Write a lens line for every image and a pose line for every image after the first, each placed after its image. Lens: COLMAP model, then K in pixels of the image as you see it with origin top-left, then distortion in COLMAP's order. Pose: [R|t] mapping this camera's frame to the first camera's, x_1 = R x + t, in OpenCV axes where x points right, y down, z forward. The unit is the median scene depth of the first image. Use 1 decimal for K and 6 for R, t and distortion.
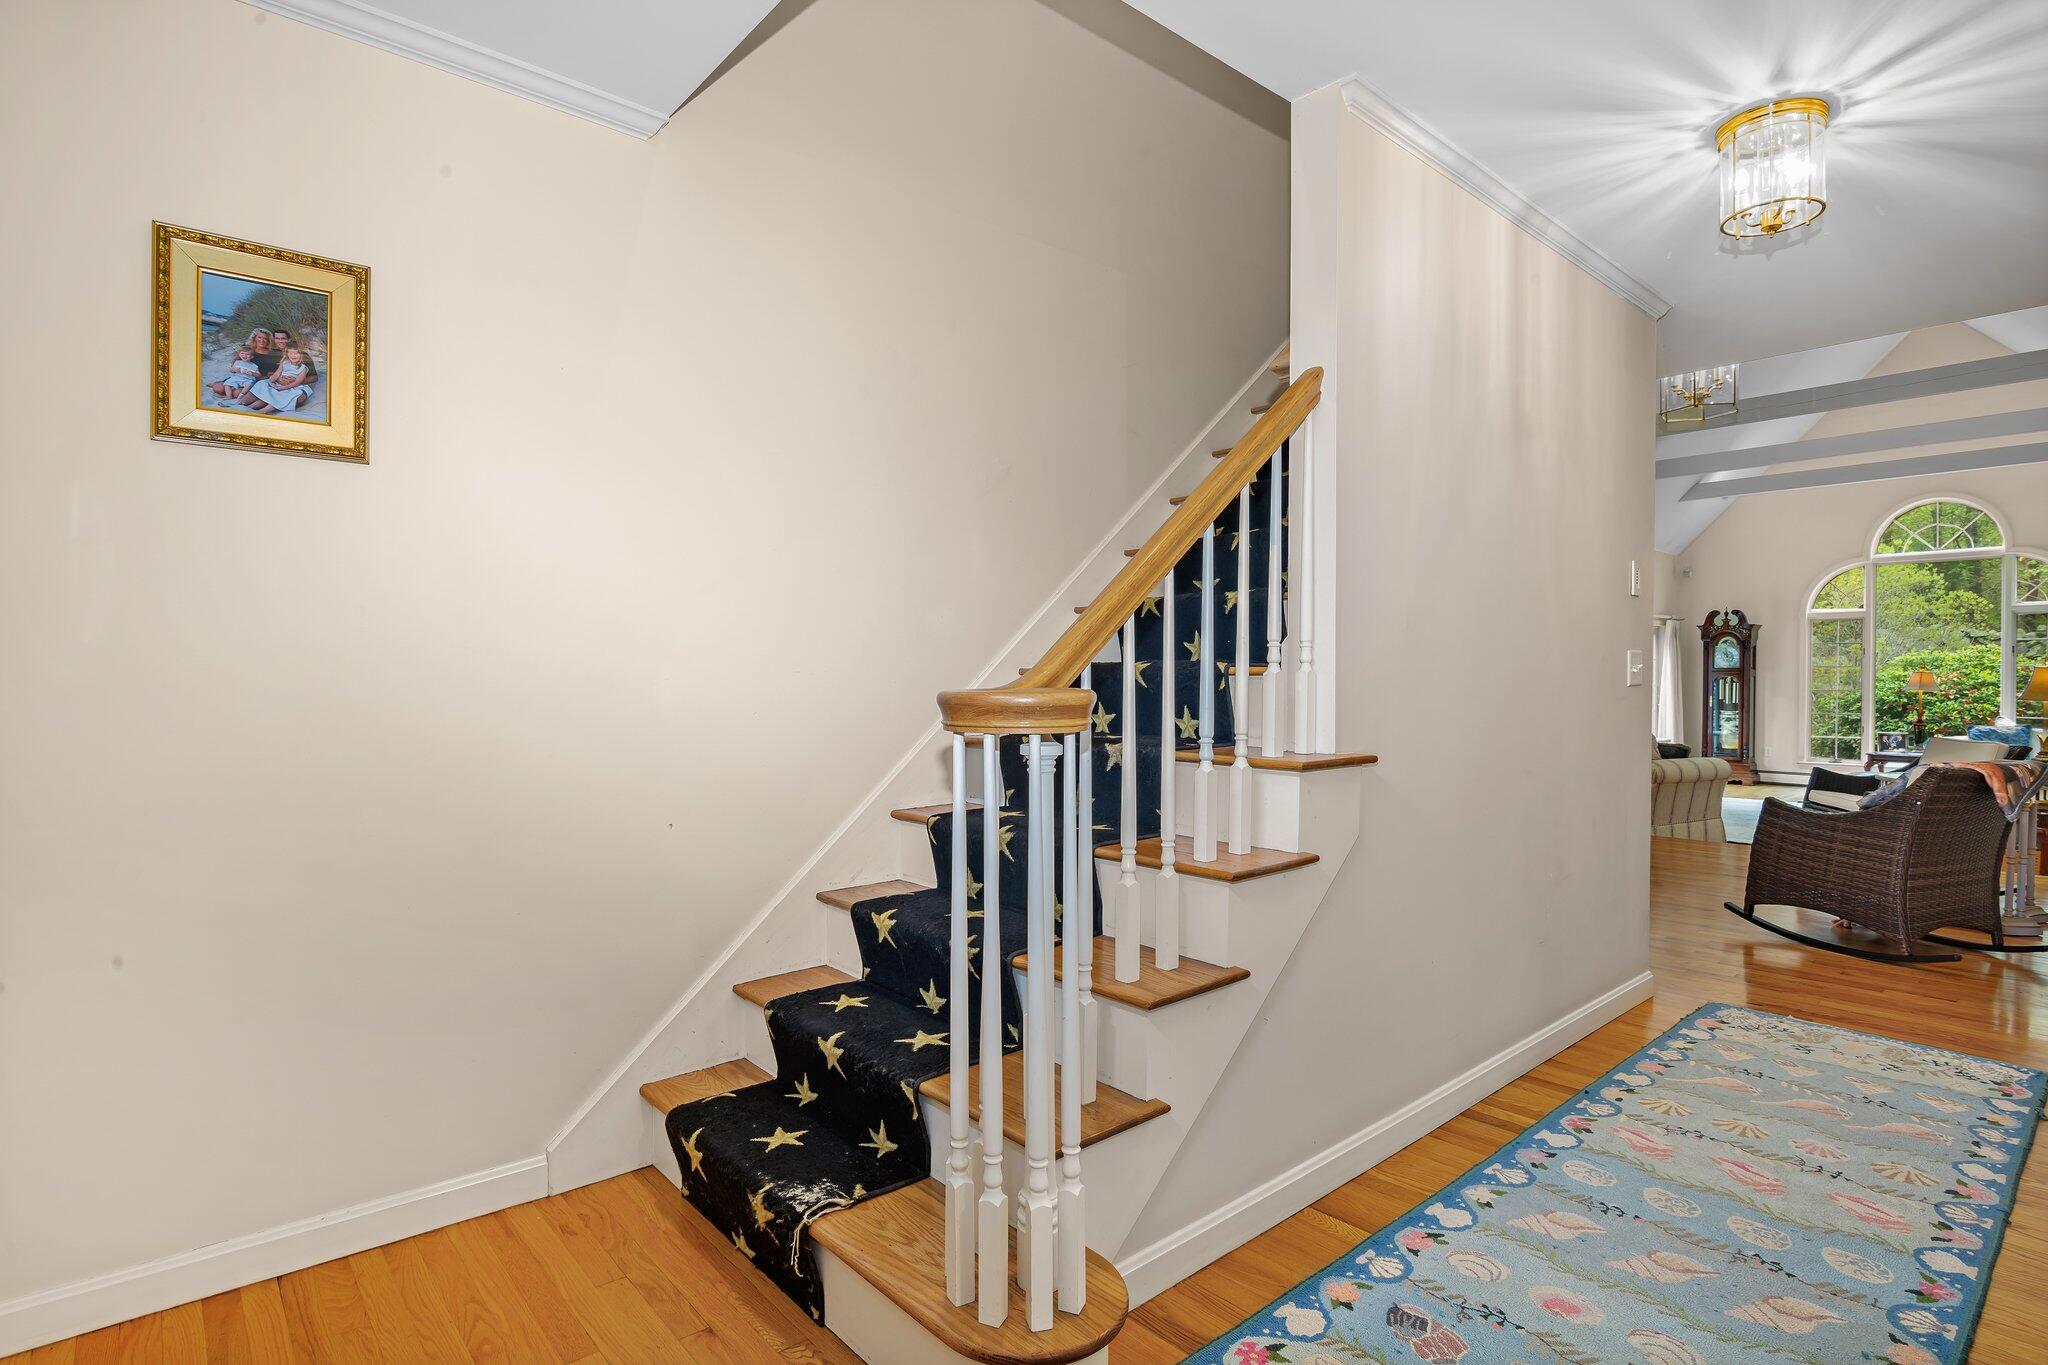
lens RADIAL K [[1017.7, 0, 1027.5], [0, 1017.7, 694.2], [0, 0, 1]] dist [-0.016816, 0.000310]
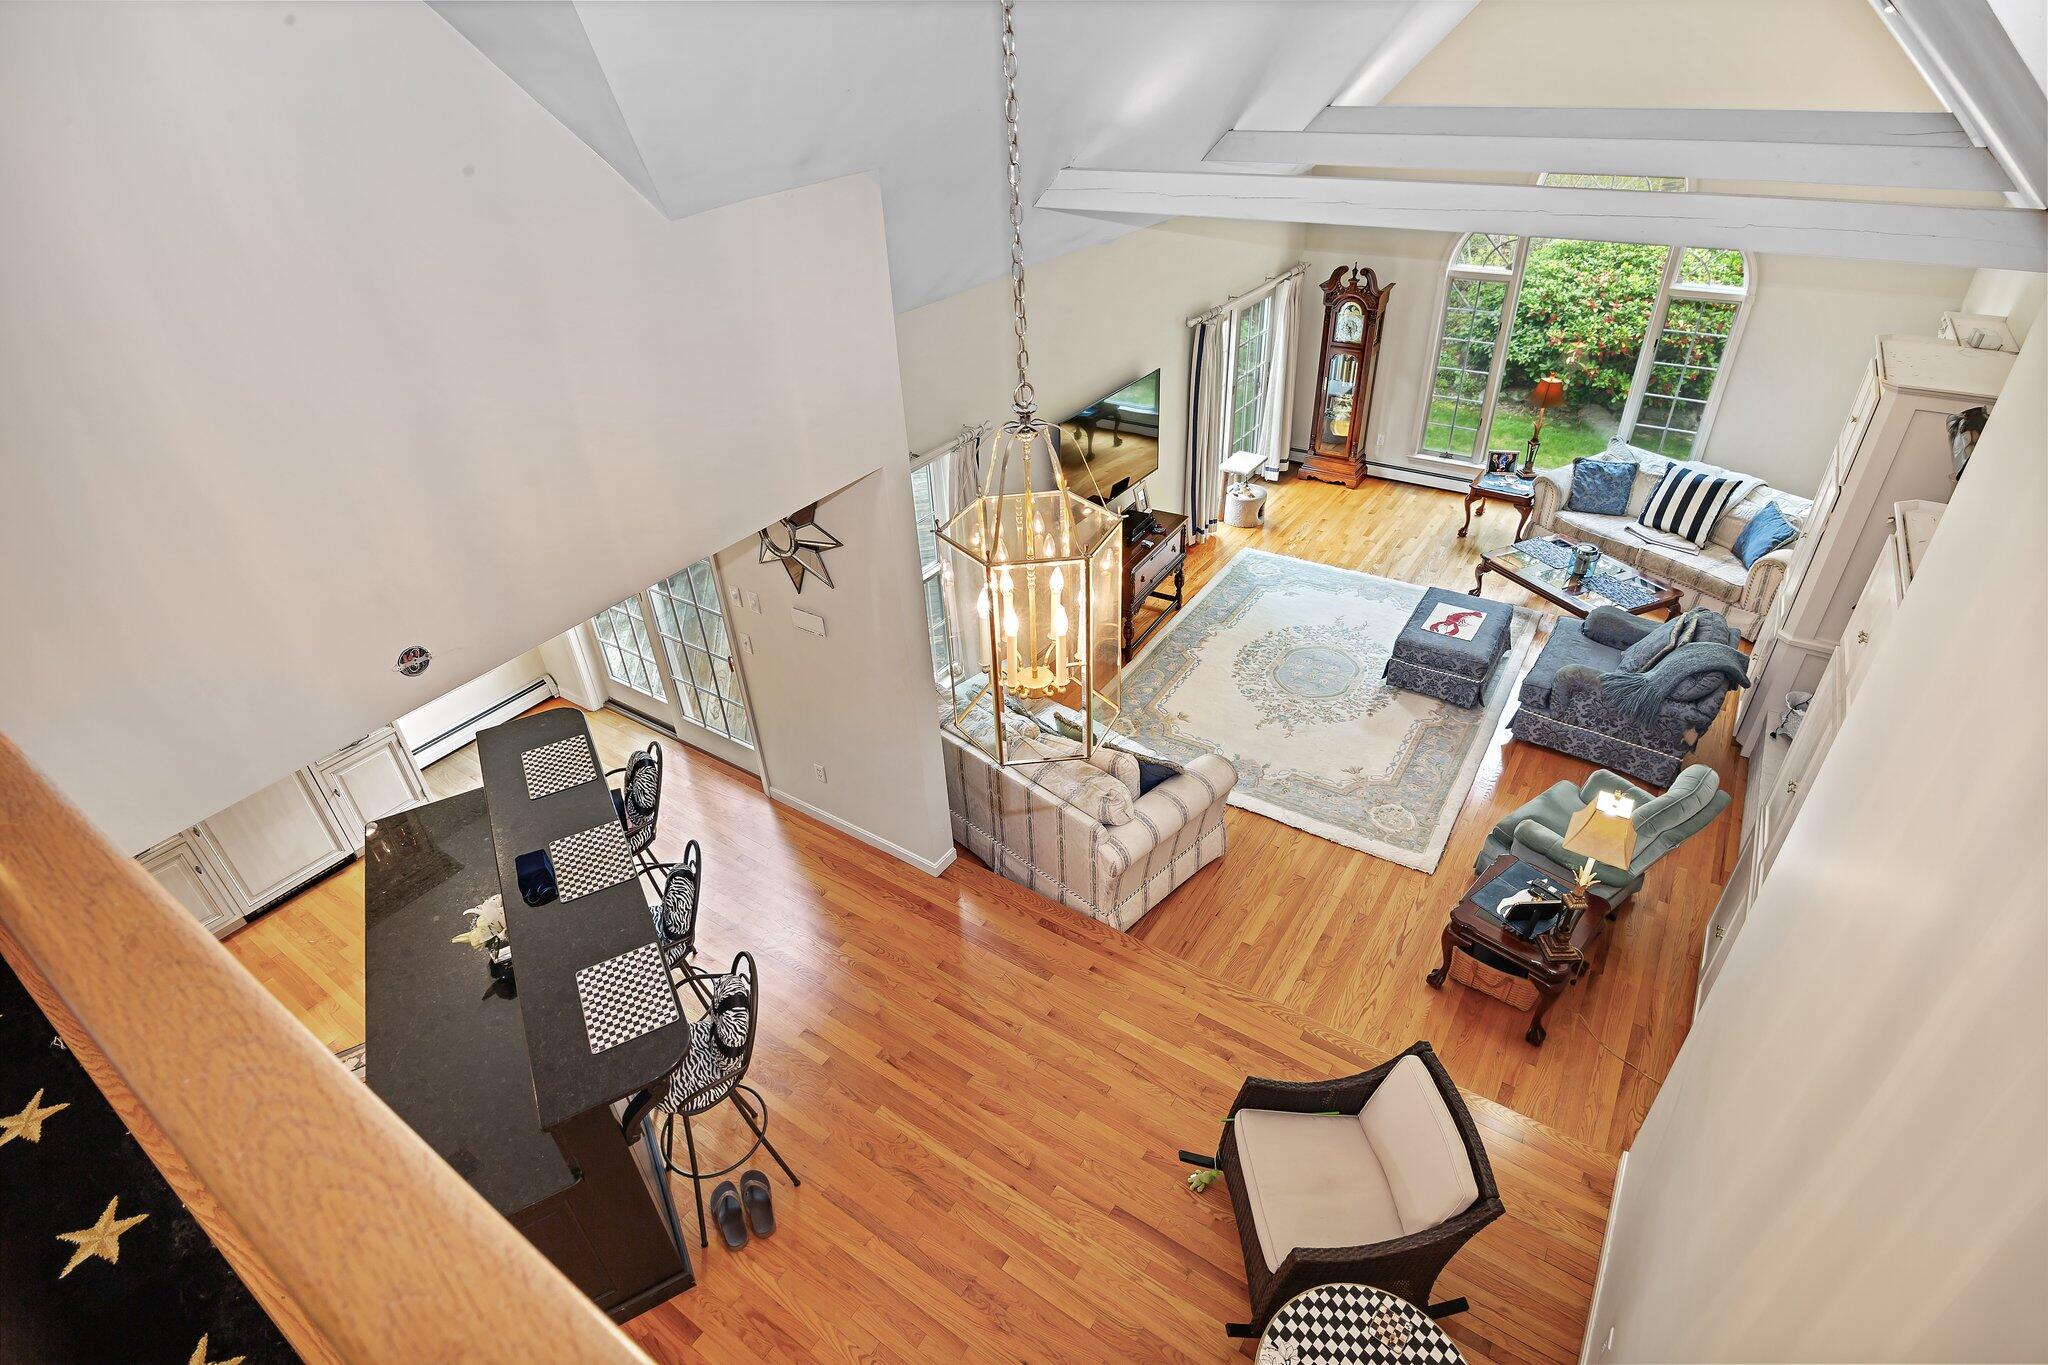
lens RADIAL K [[1002.3, 0, 1024.4], [0, 1002.3, 675.0], [0, 0, 1]] dist [-0.020780, 0.000339]
pose [[0.966862, -0.172981, 0.187764, 0.257789], [0.047868, 0.845252, 0.532219, -0.233158], [-0.250771, -0.505595, 0.825523, 0.289269]]
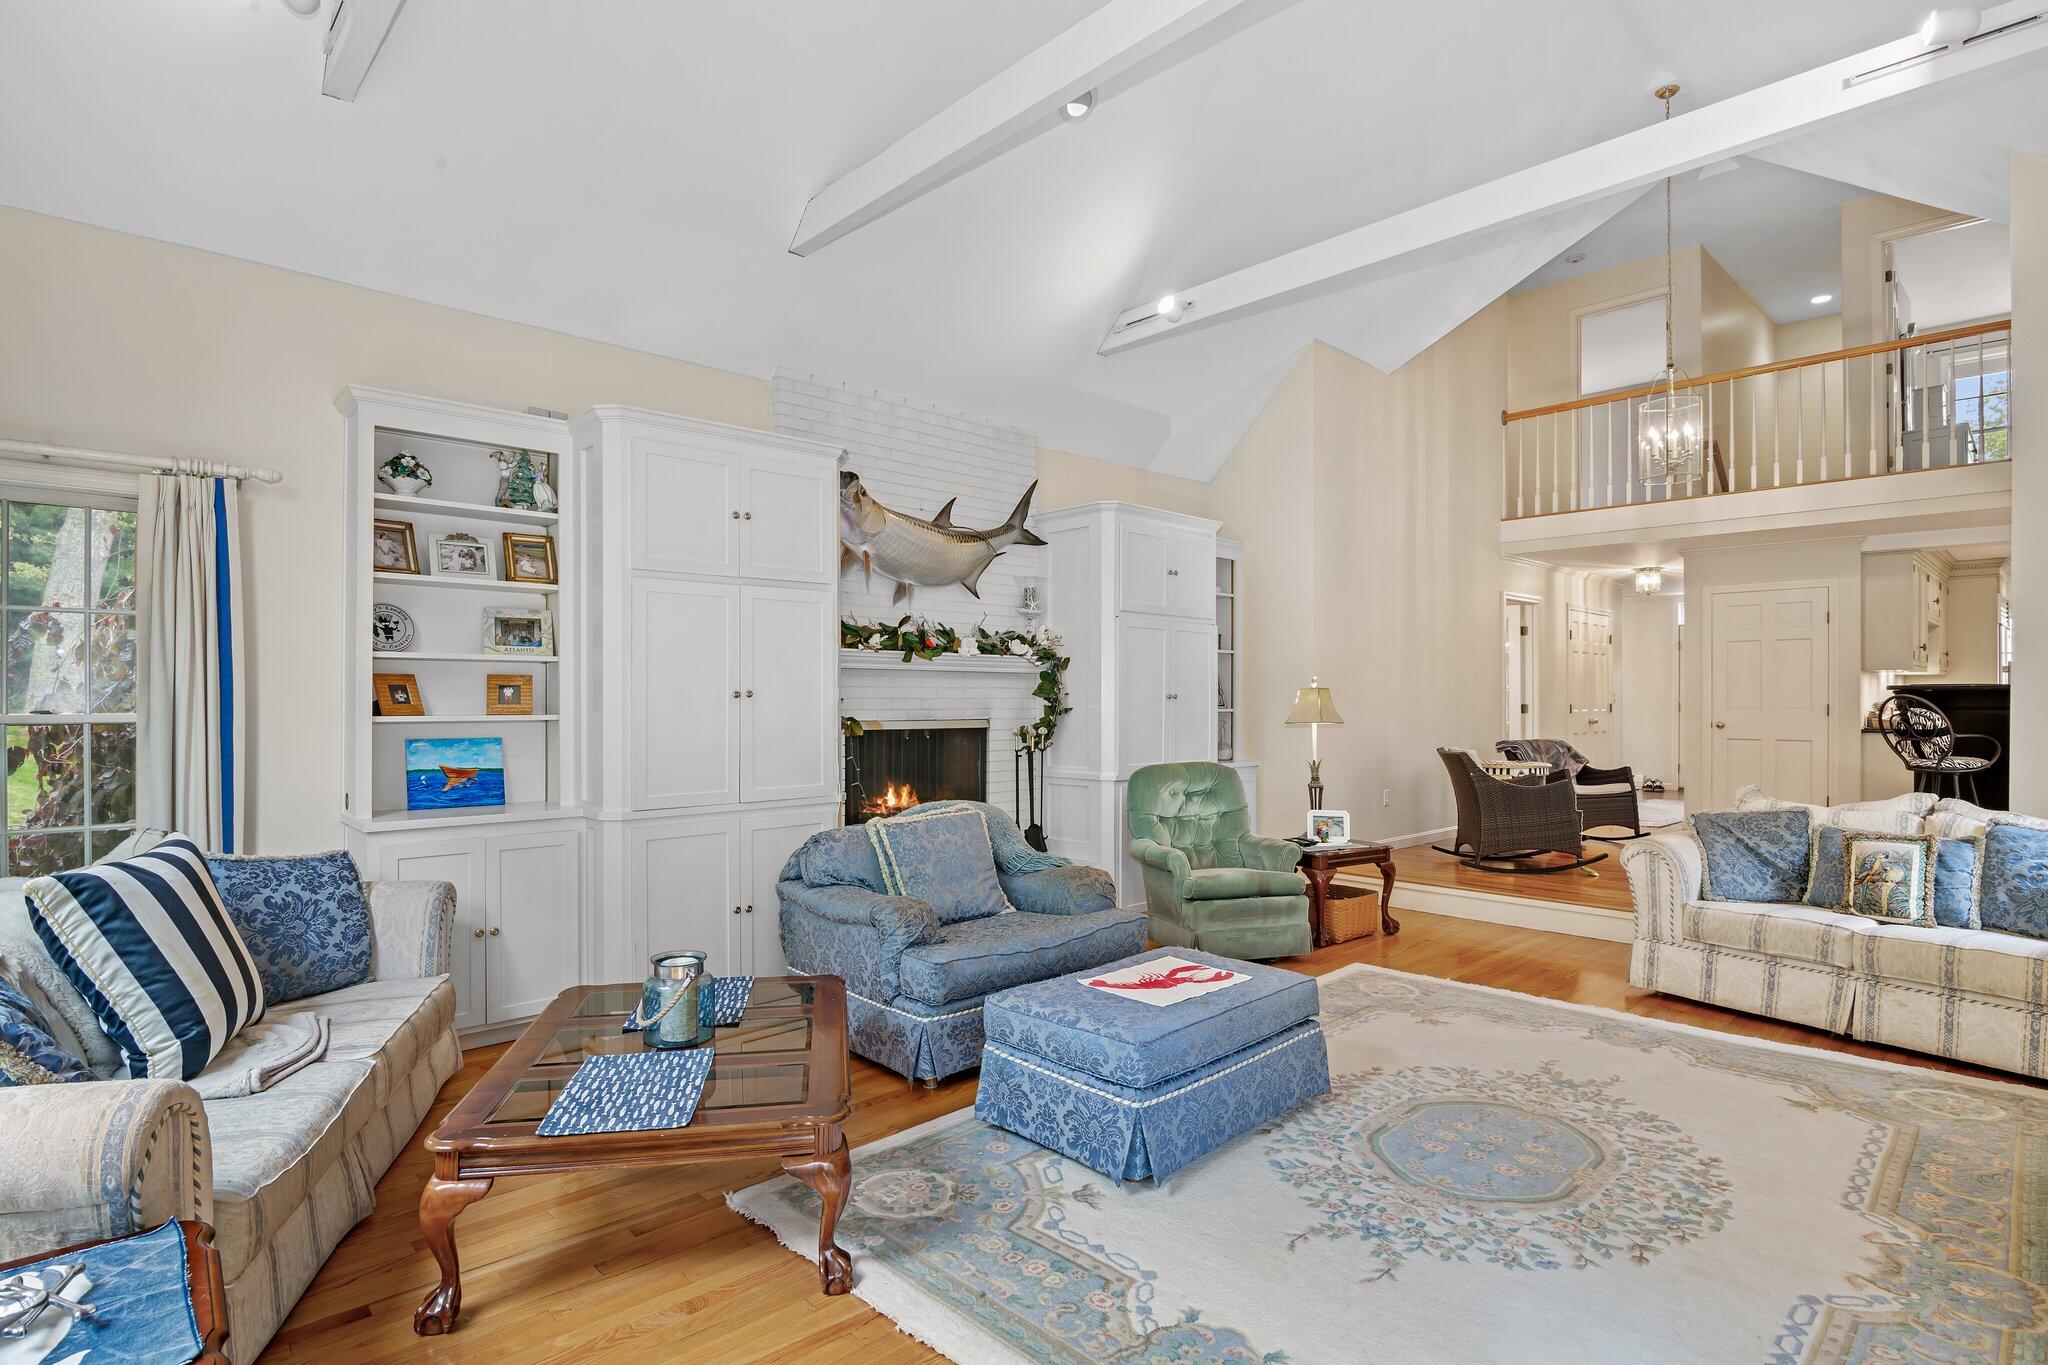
lens RADIAL K [[1030.1, 0, 1016.6], [0, 1030.1, 698.2], [0, 0, 1]] dist [-0.019046, 0.000186]
pose [[-0.999580, -0.001369, -0.028948, 0.655333], [-0.001878, 0.999844, 0.017536, -0.017057], [0.028919, 0.017583, -0.999427, 0.973918]]
